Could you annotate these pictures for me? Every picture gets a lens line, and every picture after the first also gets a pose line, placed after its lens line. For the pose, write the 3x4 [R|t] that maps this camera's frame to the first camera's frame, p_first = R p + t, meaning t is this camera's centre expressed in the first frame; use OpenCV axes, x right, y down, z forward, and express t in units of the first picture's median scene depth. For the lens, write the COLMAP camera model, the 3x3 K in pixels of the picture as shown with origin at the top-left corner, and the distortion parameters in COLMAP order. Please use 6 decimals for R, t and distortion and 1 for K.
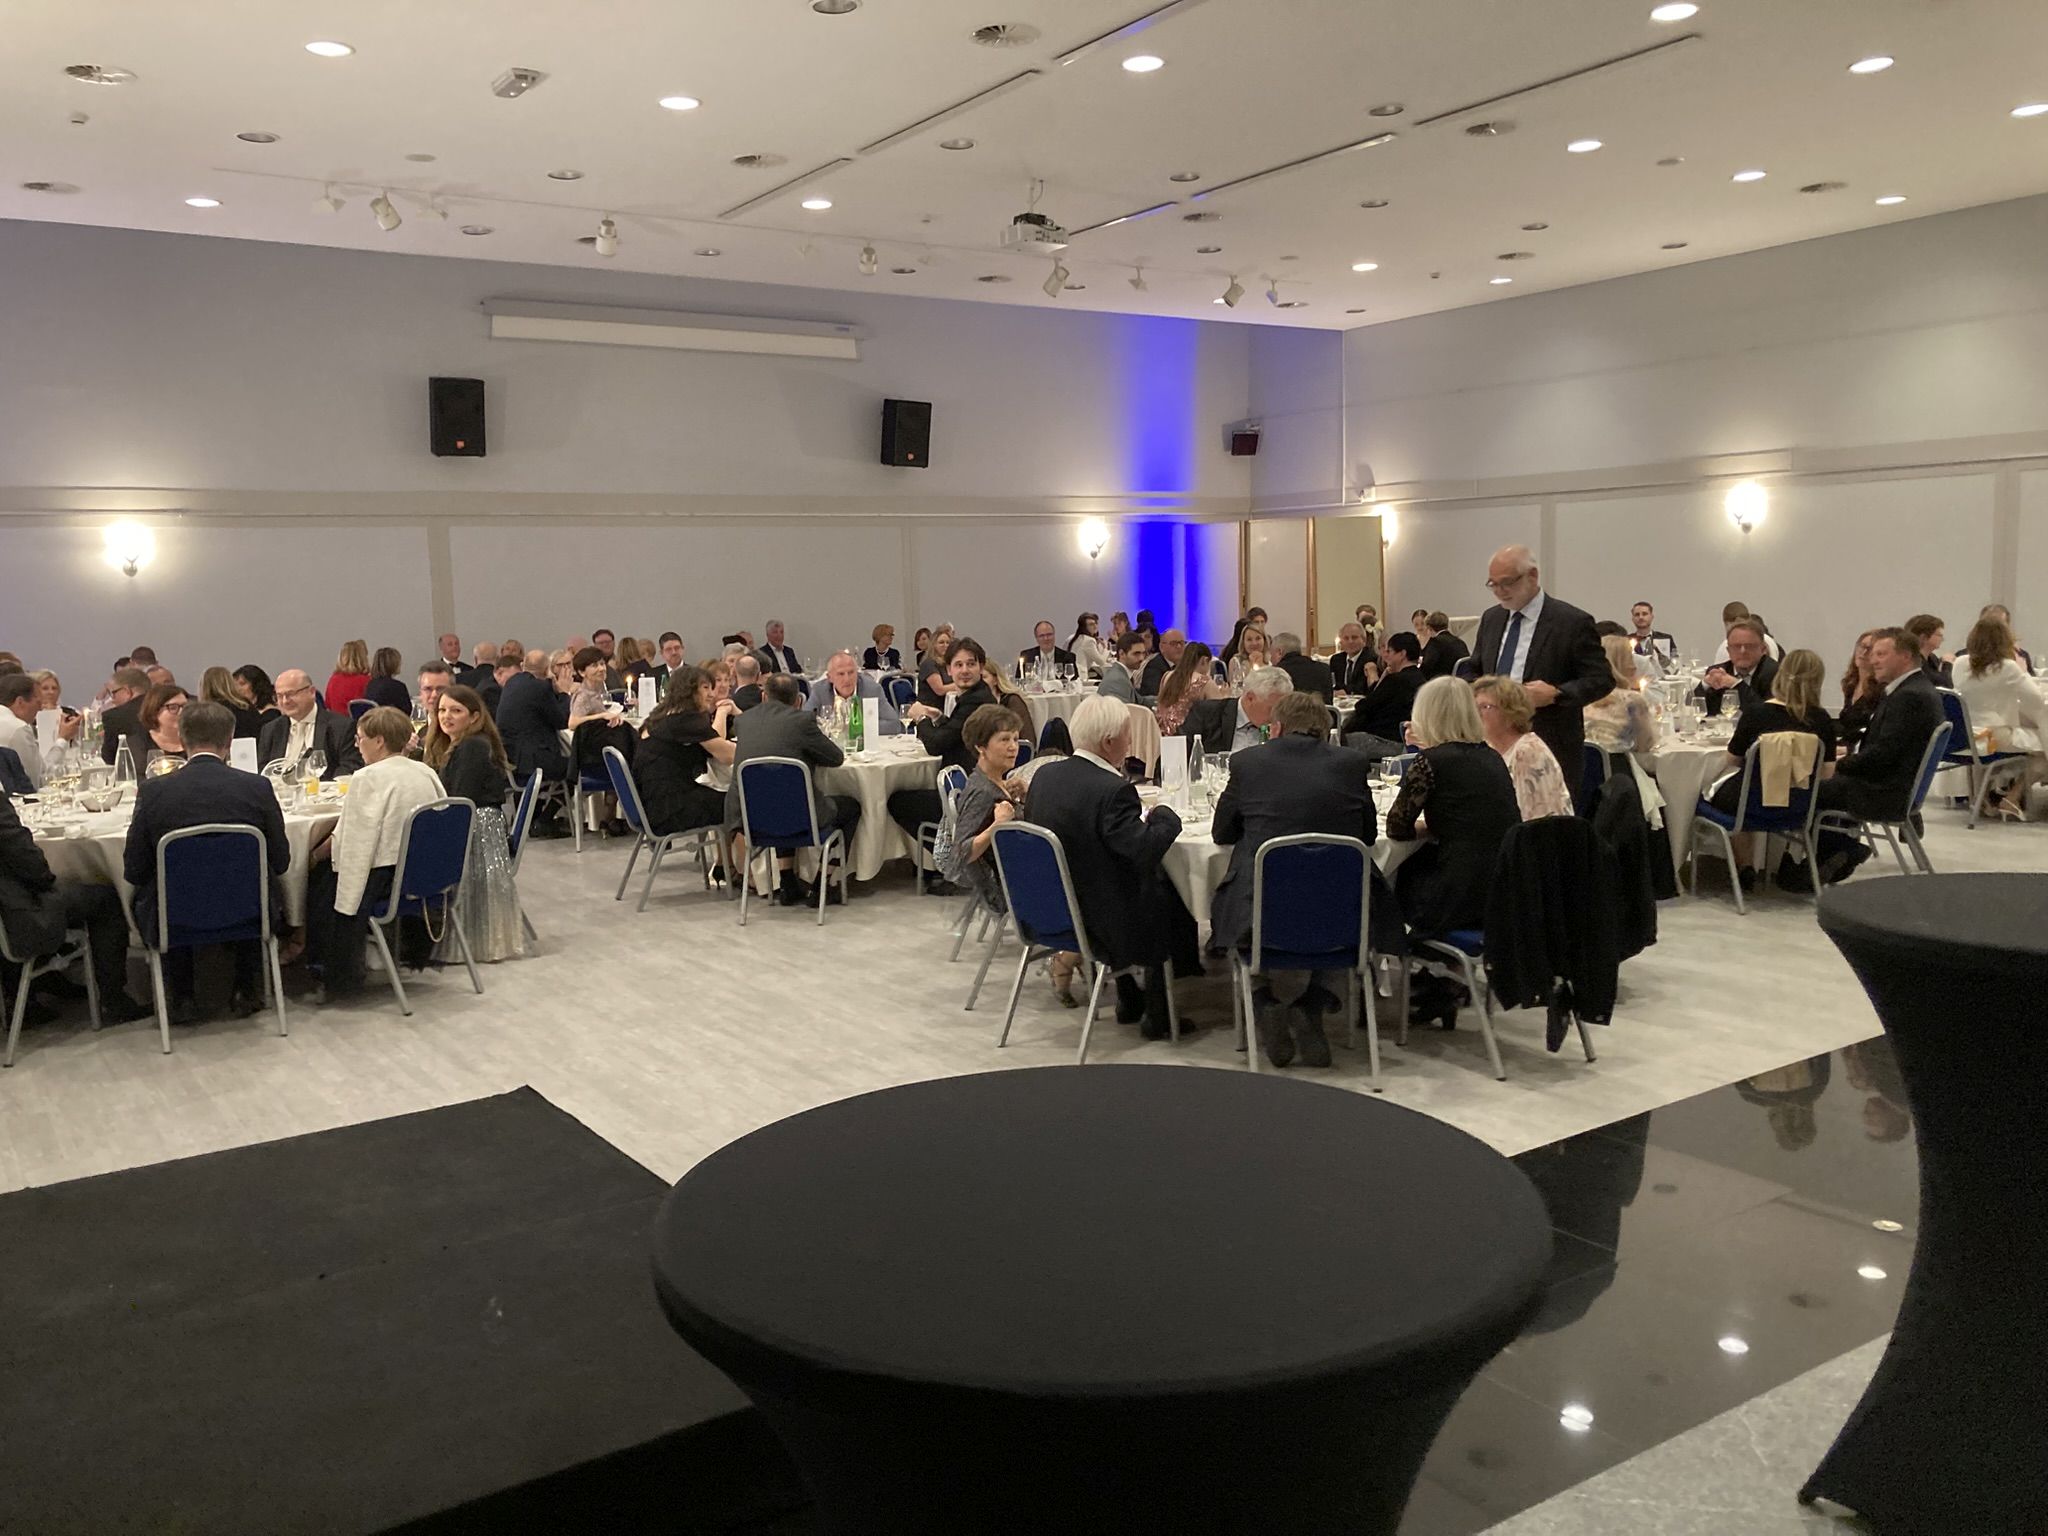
lens RADIAL K [[1681.2, 0, 1033.4], [0, 1681.2, 743.8], [0, 0, 1]] dist [0.029097, -0.027757]
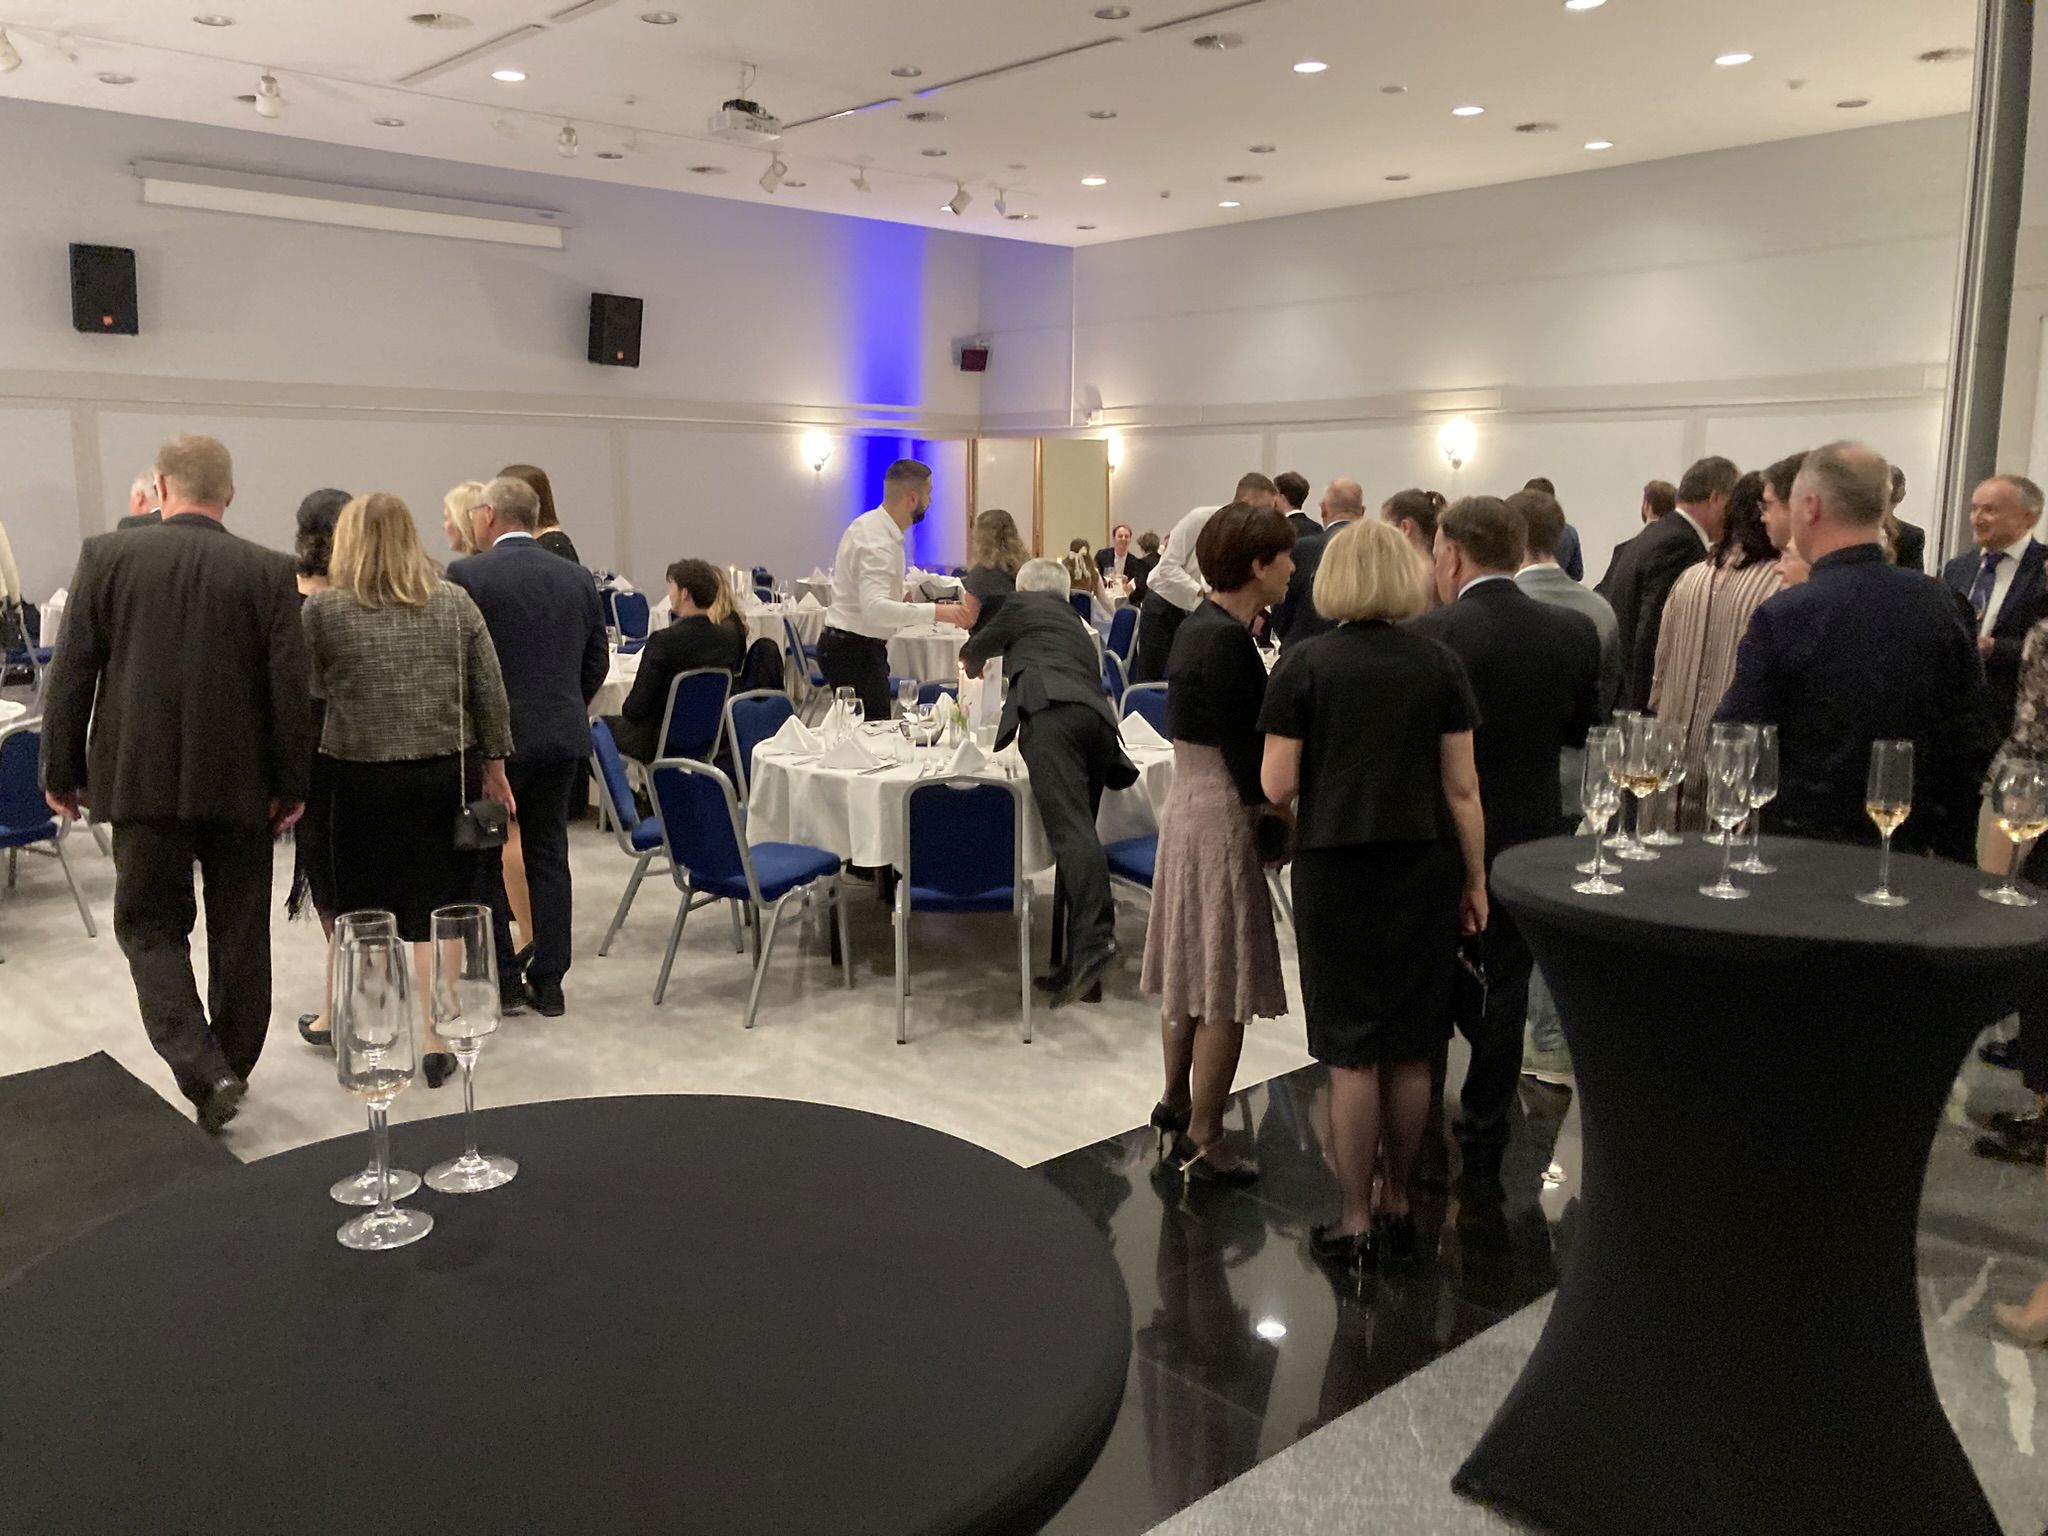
lens RADIAL K [[1681.2, 0, 1005.6], [0, 1681.2, 754.8], [0, 0, 1]] dist [0.029097, -0.027757]
pose [[0.990052, 0.010275, 0.140324, 0.012683], [-0.018035, 0.998371, 0.054137, -0.002741], [-0.139539, -0.056129, 0.988625, 0.022592]]
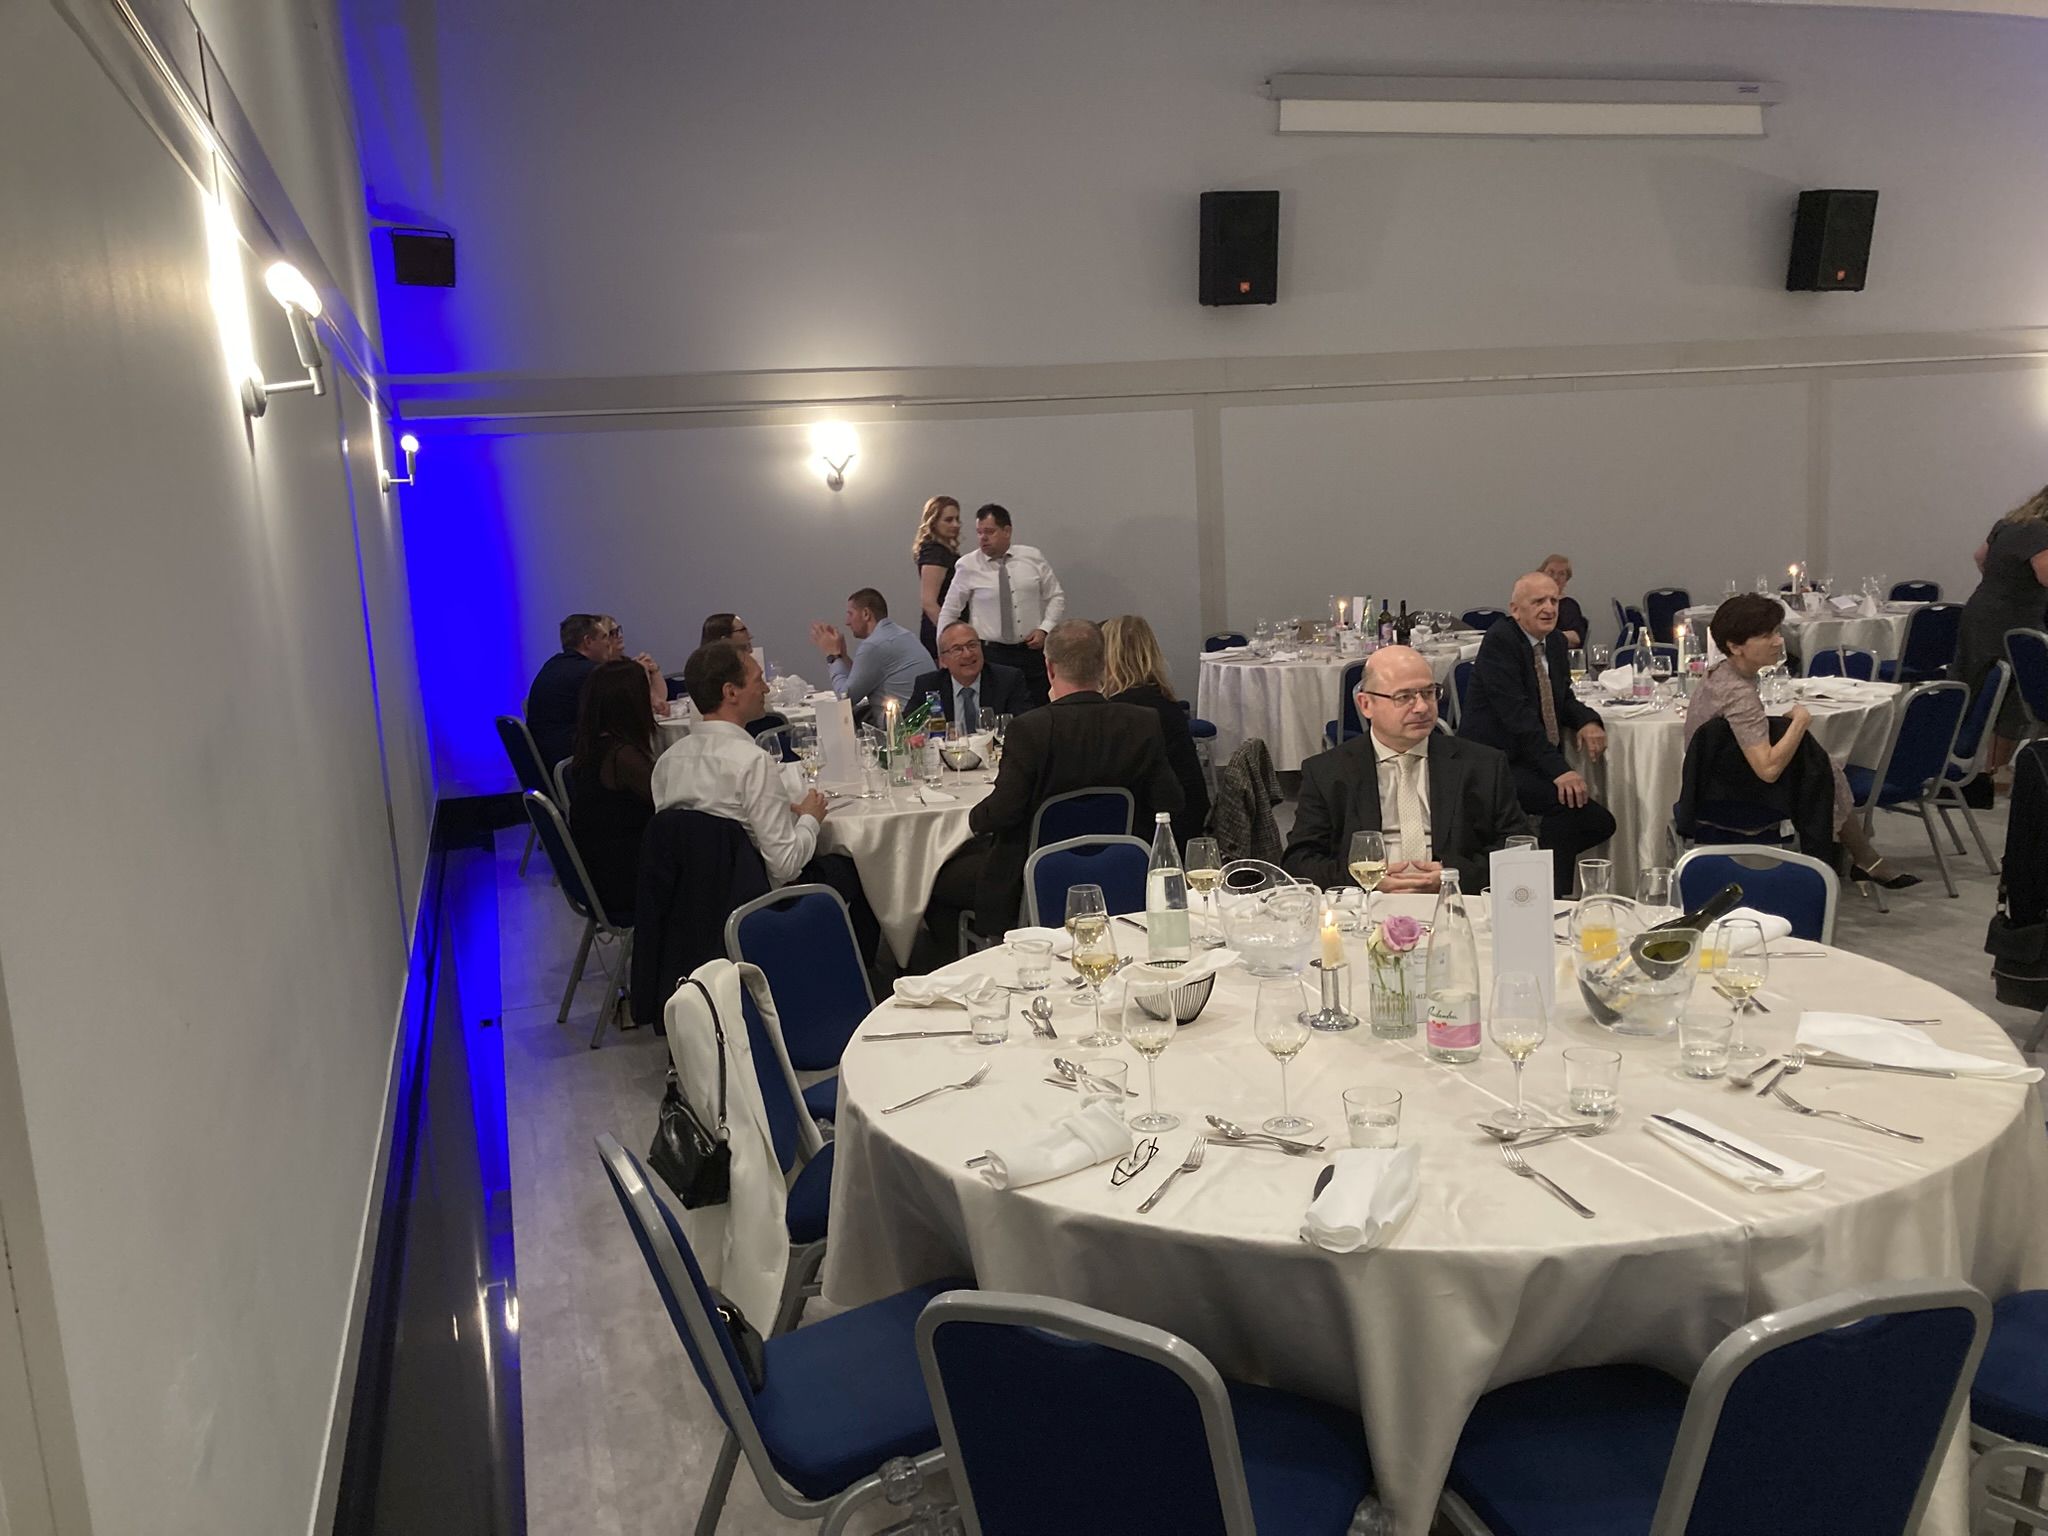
lens RADIAL K [[1681.2, 0, 1025.0], [0, 1681.2, 787.7], [0, 0, 1]] dist [0.029097, -0.027757]
pose [[0.956733, 0.017529, -0.290438, -0.227113], [0.004400, 0.997198, 0.074679, -0.022291], [0.290933, -0.072726, 0.953975, 0.295101]]
